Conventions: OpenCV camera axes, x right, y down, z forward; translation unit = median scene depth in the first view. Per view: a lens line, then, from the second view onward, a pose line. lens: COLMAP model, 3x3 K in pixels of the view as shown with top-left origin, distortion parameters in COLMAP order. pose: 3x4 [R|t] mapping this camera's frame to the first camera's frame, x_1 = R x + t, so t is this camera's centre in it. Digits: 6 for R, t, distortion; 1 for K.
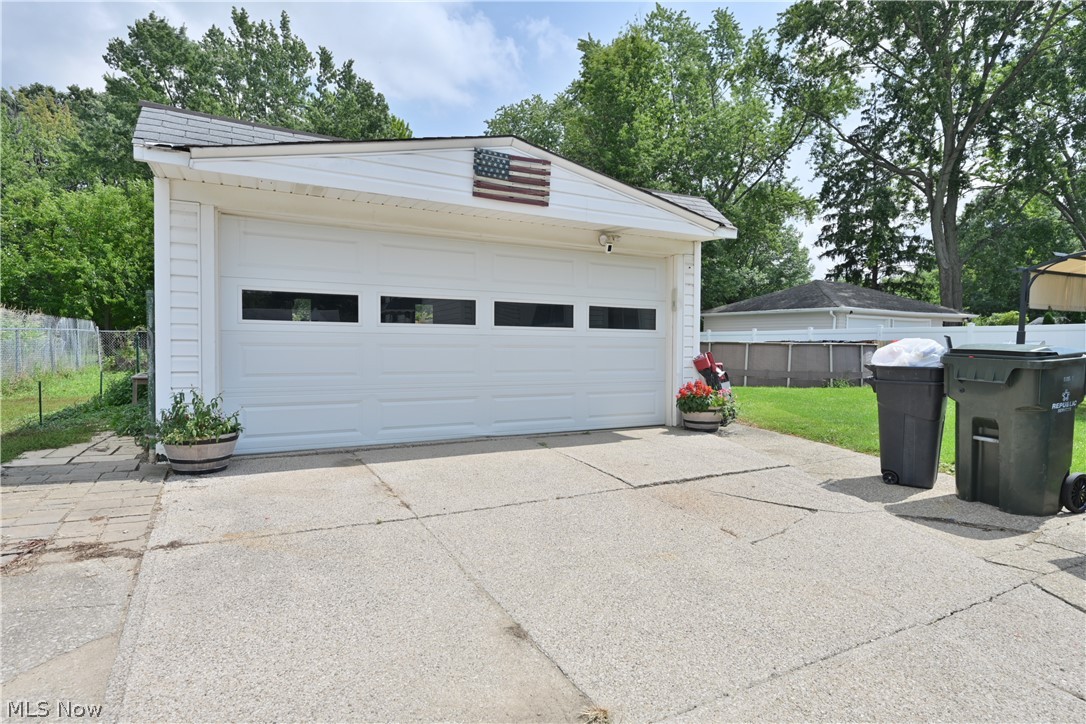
lens RADIAL K [[561.3, 0, 541.4], [0, 561.3, 376.3], [0, 0, 1]] dist [0.021960, -0.016685]
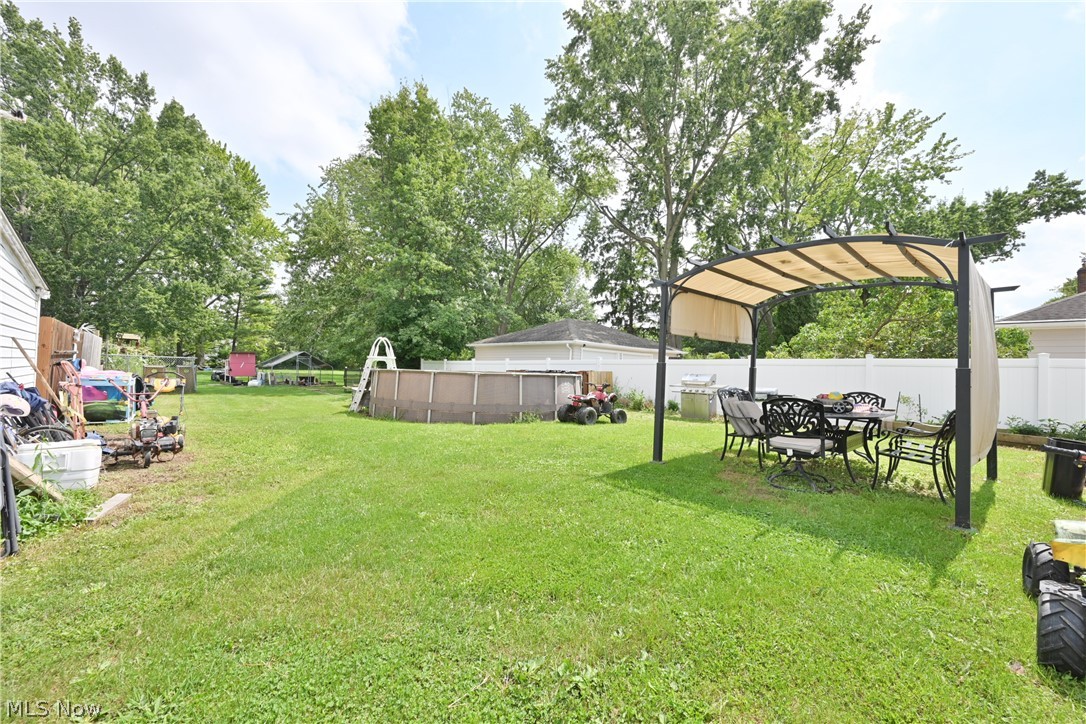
lens RADIAL K [[439.6, 0, 543.2], [0, 439.6, 375.5], [0, 0, 1]] dist [0.001353, 0.000533]
pose [[0.955822, 0.011434, 0.293724, 0.116561], [0.002424, 0.998903, -0.046771, -0.007443], [-0.293937, 0.045417, 0.954745, 0.106164]]
